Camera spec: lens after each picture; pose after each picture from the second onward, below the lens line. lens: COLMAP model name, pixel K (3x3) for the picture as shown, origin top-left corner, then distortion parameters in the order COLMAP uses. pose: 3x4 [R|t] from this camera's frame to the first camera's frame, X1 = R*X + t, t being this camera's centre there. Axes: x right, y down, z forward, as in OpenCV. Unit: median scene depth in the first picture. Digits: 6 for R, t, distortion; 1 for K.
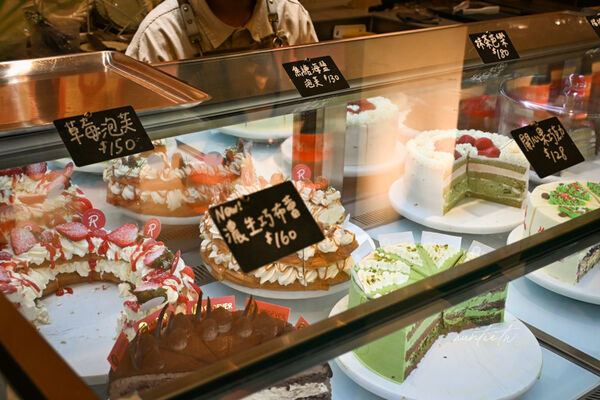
lens RADIAL K [[791.5, 0, 300.4], [0, 791.5, 197.9], [0, 0, 1]] dist [0.009732, 0.000000]
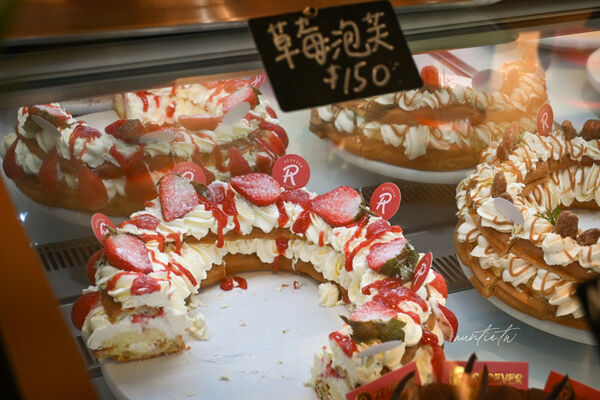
lens RADIAL K [[1023.4, 0, 298.8], [0, 1023.4, 199.8], [0, 0, 1]] dist [0.041589, 0.000000]
pose [[0.967401, 0.131101, -0.216674, -0.081499], [-0.106799, 0.986971, 0.120341, -0.046604], [0.229628, -0.093277, 0.968798, 0.235047]]
